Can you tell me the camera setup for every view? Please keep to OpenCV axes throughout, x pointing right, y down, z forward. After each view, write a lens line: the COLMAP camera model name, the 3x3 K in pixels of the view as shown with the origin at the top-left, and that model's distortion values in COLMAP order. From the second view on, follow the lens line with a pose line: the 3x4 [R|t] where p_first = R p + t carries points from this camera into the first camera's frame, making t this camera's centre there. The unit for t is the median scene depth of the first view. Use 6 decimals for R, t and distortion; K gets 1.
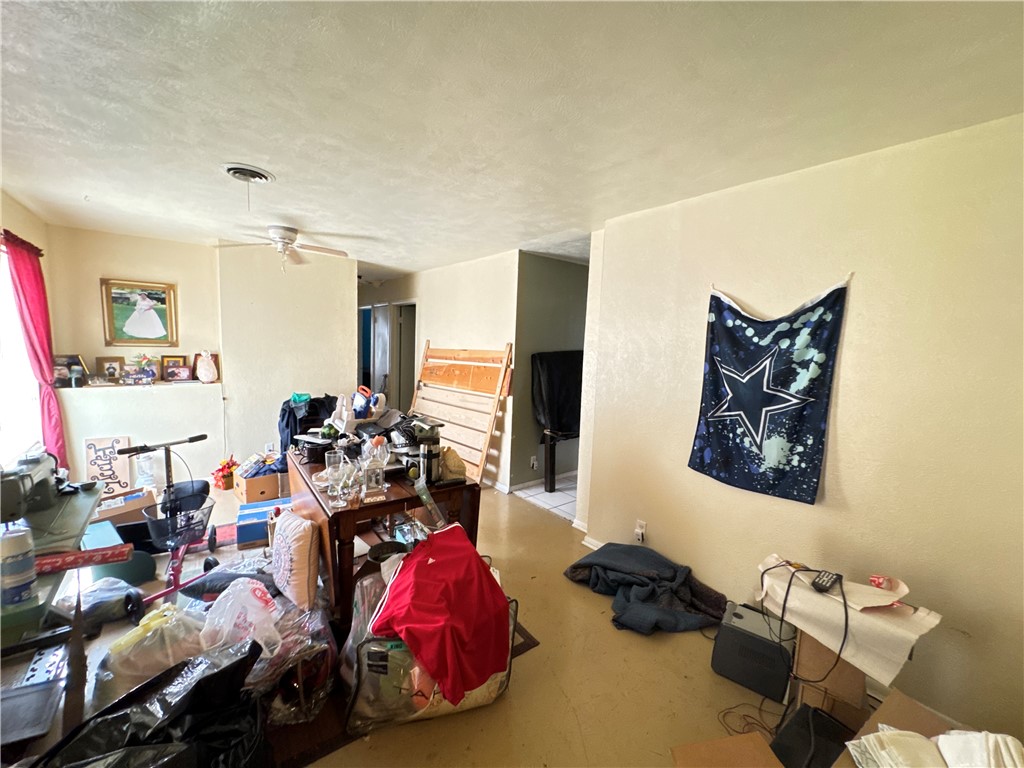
lens RADIAL K [[405.5, 0, 512.0], [0, 405.5, 384.0], [0, 0, 1]] dist [0.001465, 0.000081]
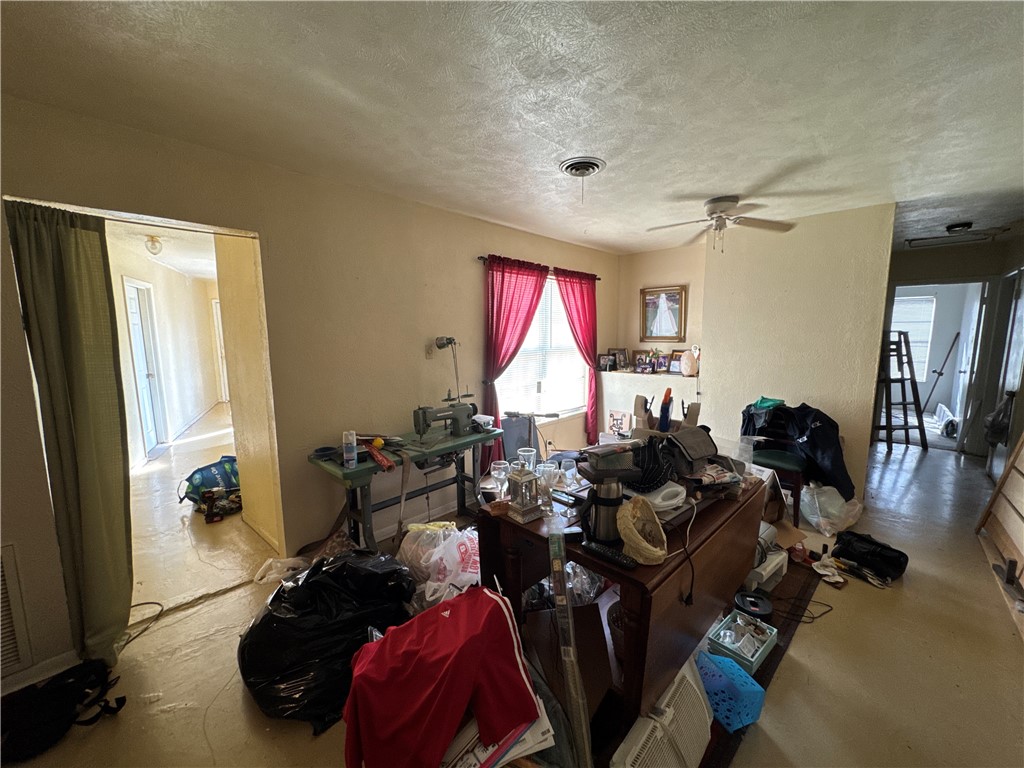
lens RADIAL K [[405.5, 0, 512.0], [0, 405.5, 384.0], [0, 0, 1]] dist [0.001465, 0.000081]
pose [[0.184401, 0.092877, -0.978453, 0.437618], [-0.097750, 0.992322, 0.075771, -0.042893], [0.977978, 0.081671, 0.192064, 0.847374]]
